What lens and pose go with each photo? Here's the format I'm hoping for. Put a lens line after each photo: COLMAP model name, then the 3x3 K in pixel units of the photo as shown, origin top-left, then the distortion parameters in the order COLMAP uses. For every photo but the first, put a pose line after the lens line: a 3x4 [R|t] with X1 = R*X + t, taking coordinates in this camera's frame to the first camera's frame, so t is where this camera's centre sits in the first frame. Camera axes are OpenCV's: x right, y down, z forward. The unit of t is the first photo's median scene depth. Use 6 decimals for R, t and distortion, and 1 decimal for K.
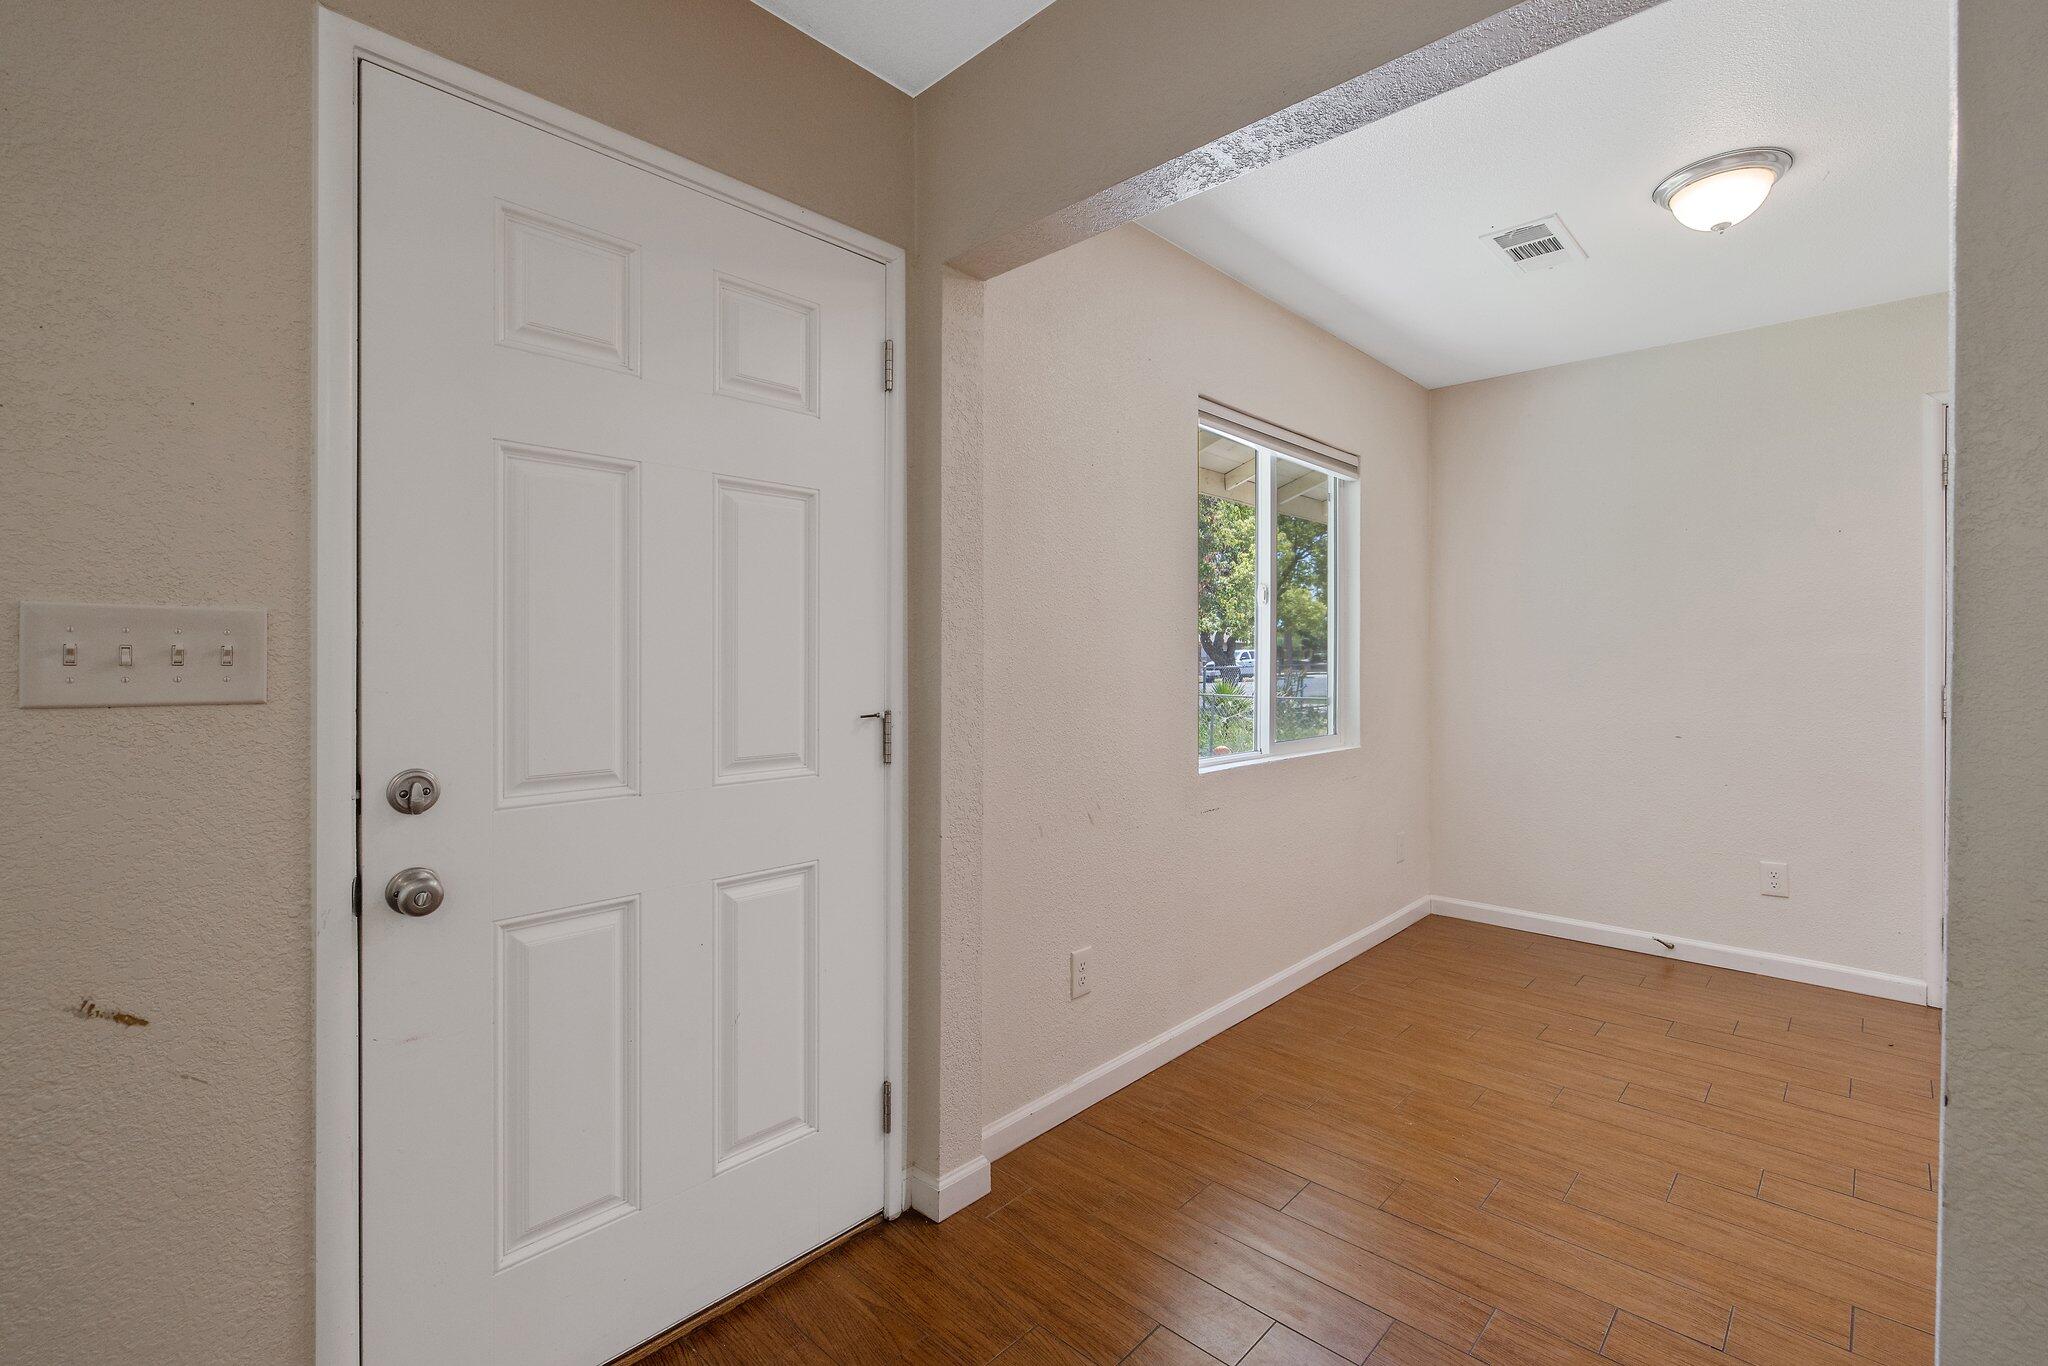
lens RADIAL K [[907.4, 0, 1051.7], [0, 907.4, 649.8], [0, 0, 1]] dist [-0.001730, -0.000293]
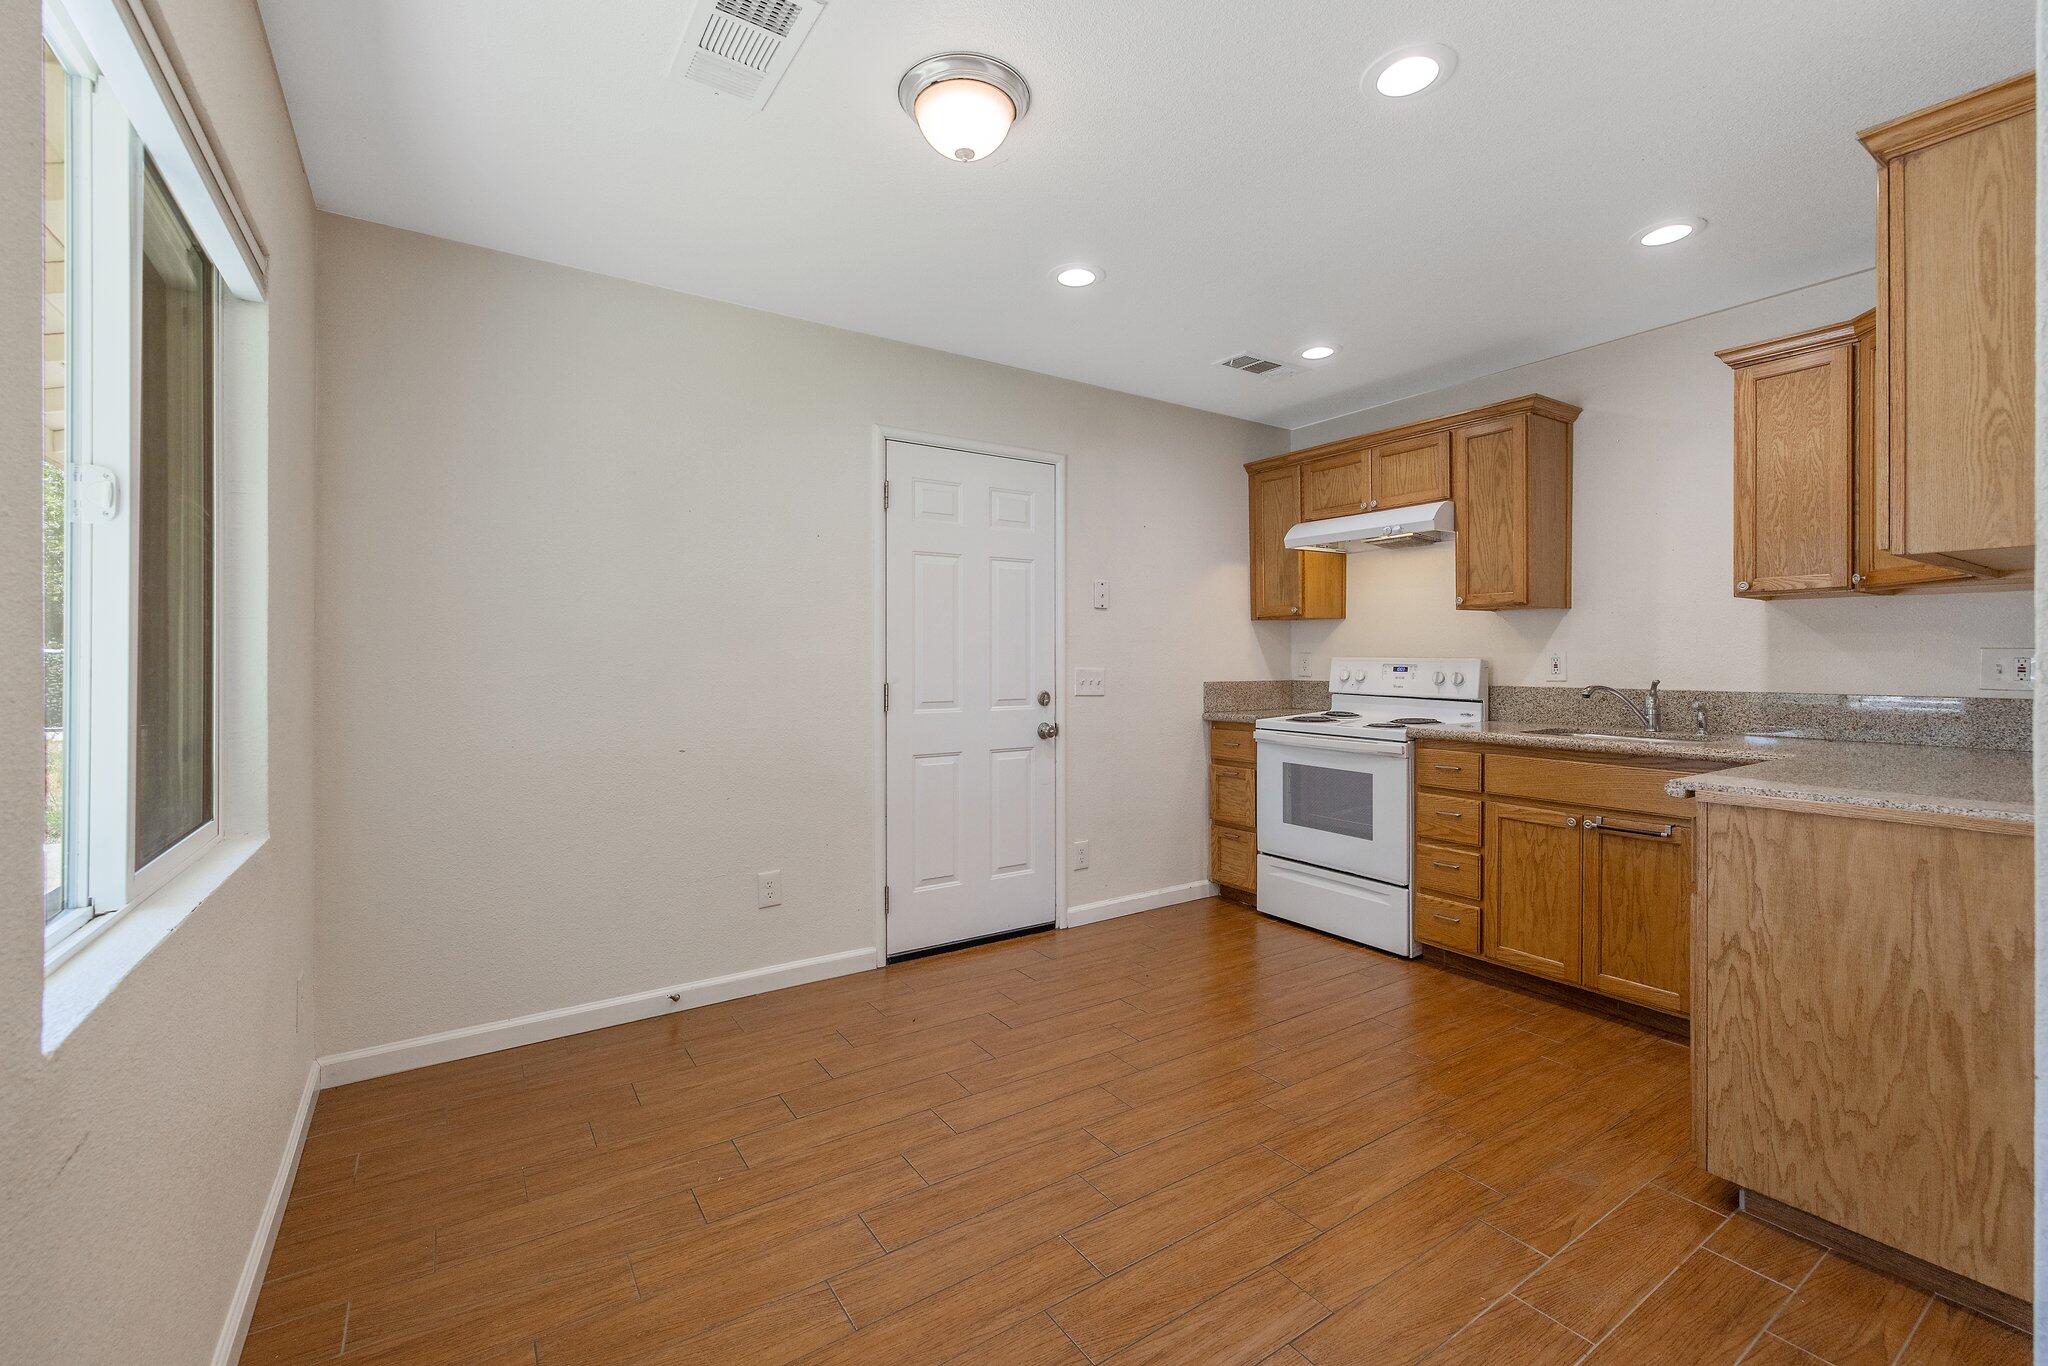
lens RADIAL K [[857.4, 0, 1020.9], [0, 857.4, 661.1], [0, 0, 1]] dist [0.000396, 0.000047]
pose [[0.240528, -0.002842, 0.970638, -0.031359], [-0.002791, 0.999990, 0.003619, 0.008759], [-0.970638, -0.003580, 0.240518, 0.732053]]
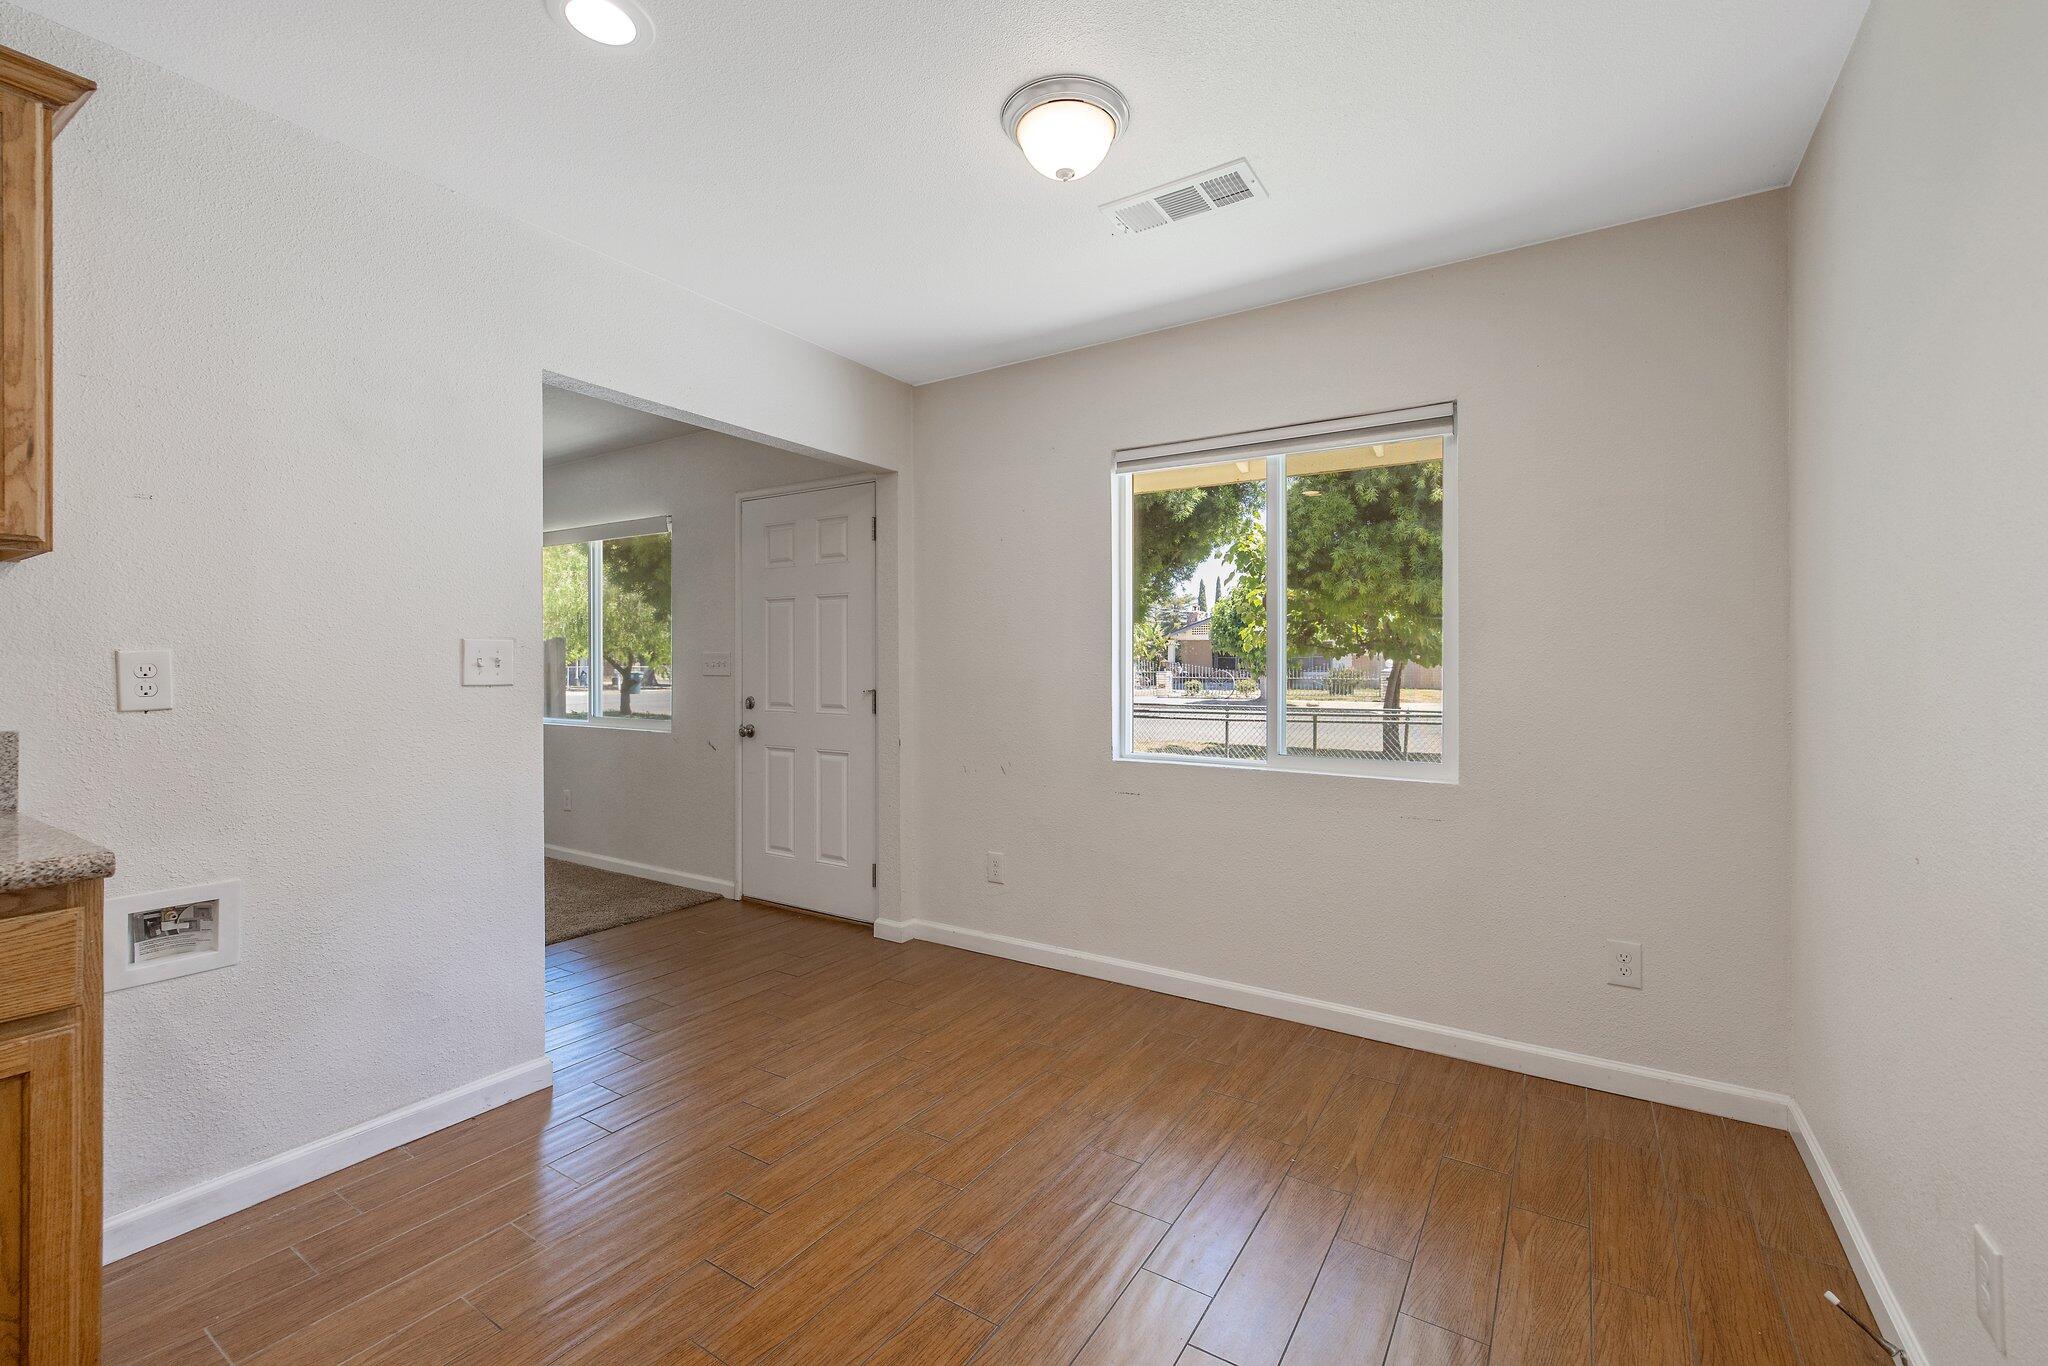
lens RADIAL K [[857.4, 0, 1020.9], [0, 857.4, 661.1], [0, 0, 1]] dist [0.000396, 0.000047]
pose [[0.168619, -0.007840, -0.985650, 1.486940], [0.004120, 0.999965, -0.007249, 0.012956], [0.985673, -0.002838, 0.168645, 0.794567]]
